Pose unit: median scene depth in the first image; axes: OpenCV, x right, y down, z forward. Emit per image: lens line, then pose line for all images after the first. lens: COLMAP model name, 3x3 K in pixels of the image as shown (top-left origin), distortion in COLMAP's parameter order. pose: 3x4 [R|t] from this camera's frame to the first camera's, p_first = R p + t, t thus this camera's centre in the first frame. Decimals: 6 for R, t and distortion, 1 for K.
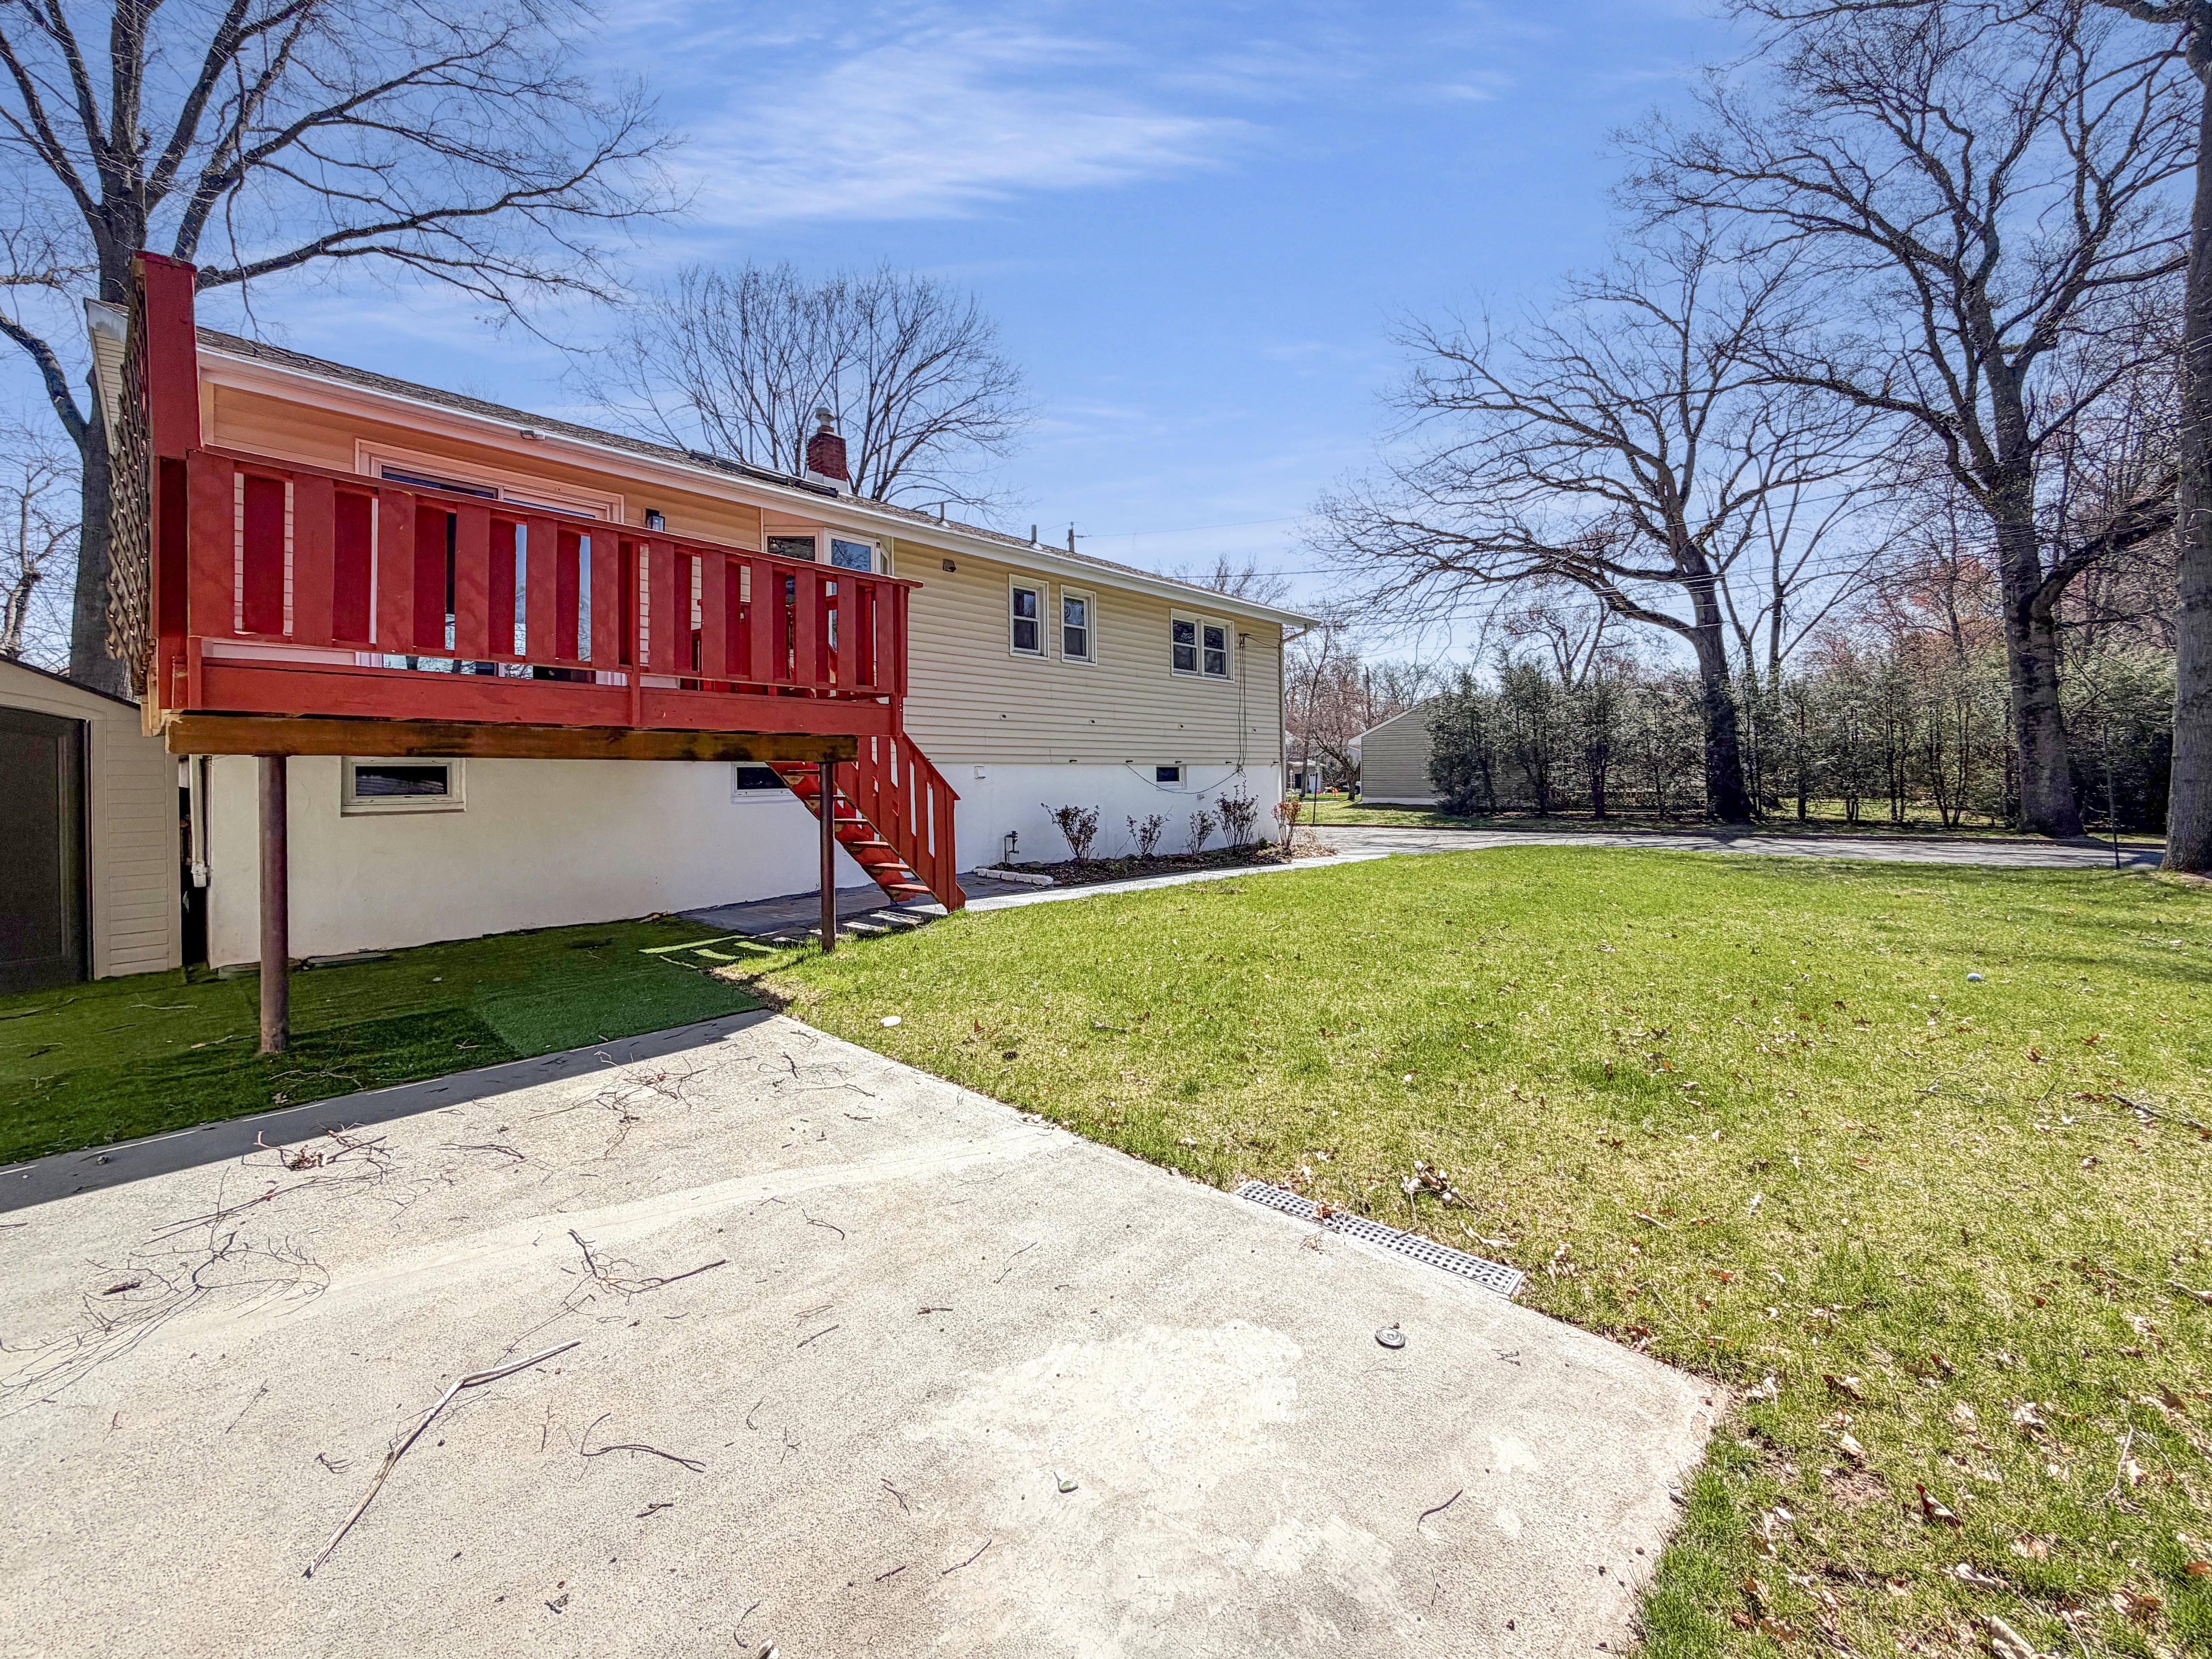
lens RADIAL K [[896.1, 0, 1106.3], [0, 896.1, 787.8], [0, 0, 1]] dist [-0.001936, -0.000584]
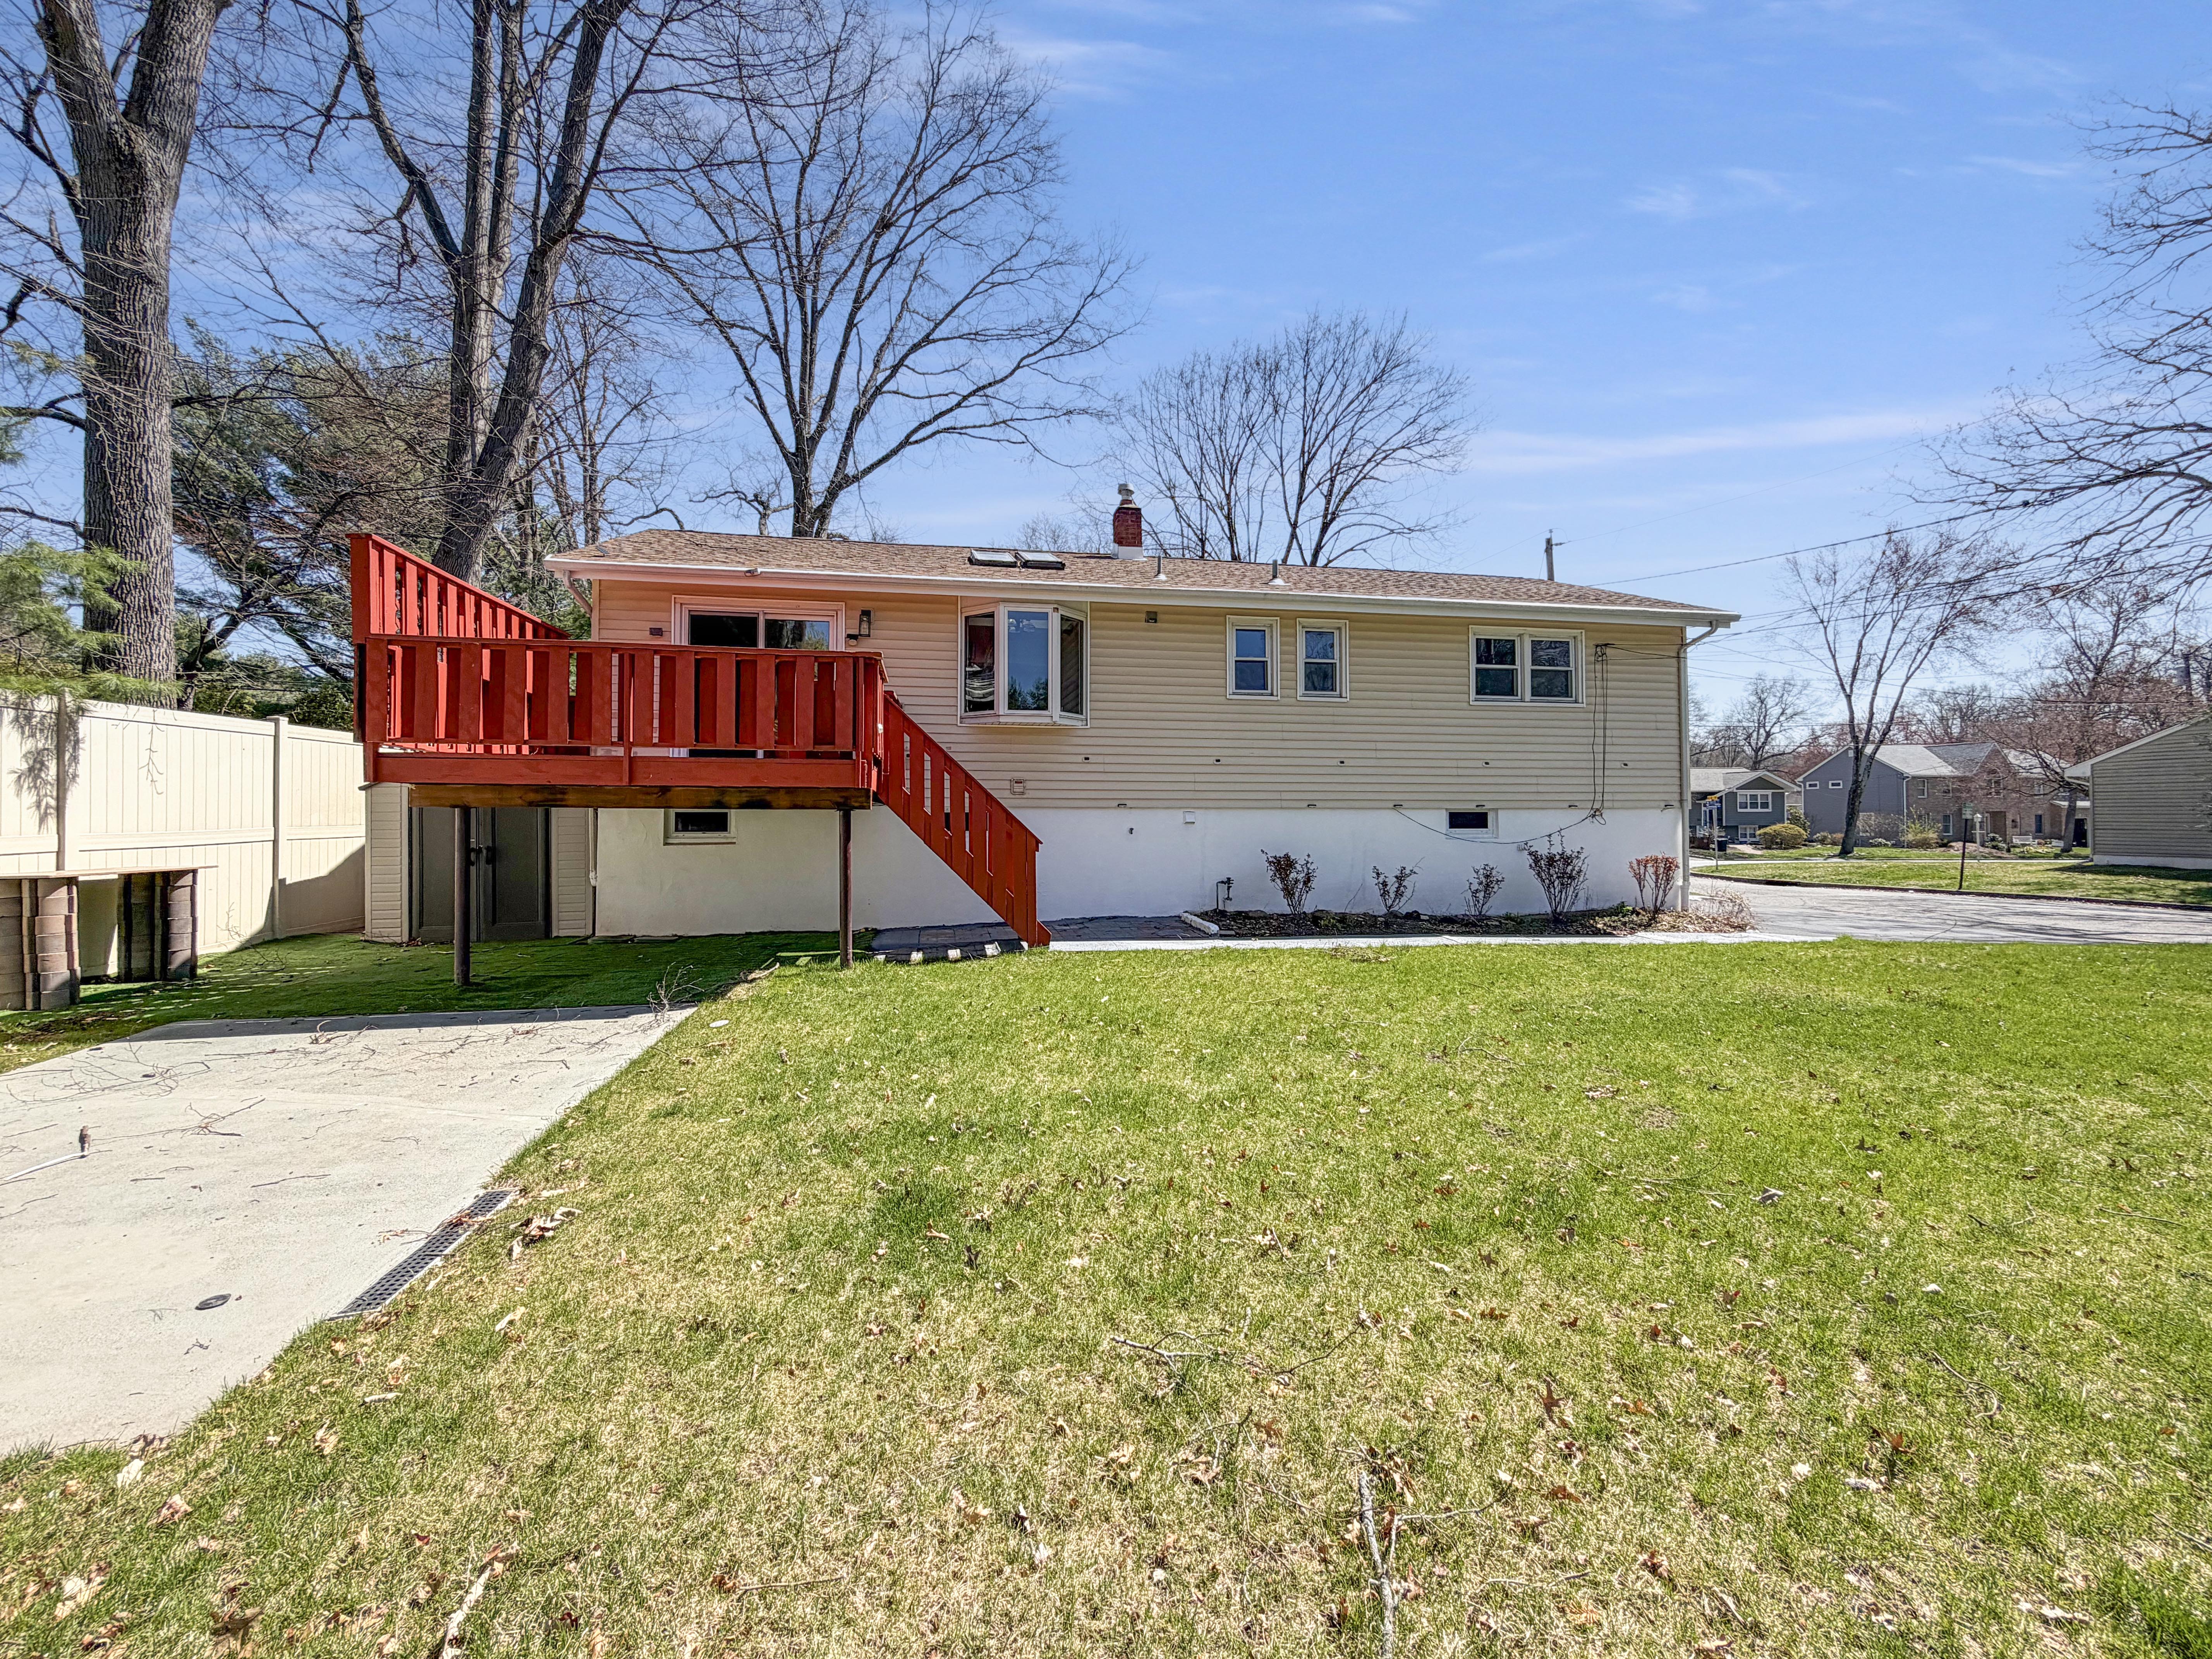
lens RADIAL K [[883.0, 0, 1106.0], [0, 883.0, 829.5], [0, 0, 1]] dist [0.000409, -0.000013]
pose [[0.797503, 0.012431, -0.603187, 0.320896], [-0.012822, 0.999911, 0.003655, -0.005151], [0.603179, 0.004819, 0.797591, 0.126783]]
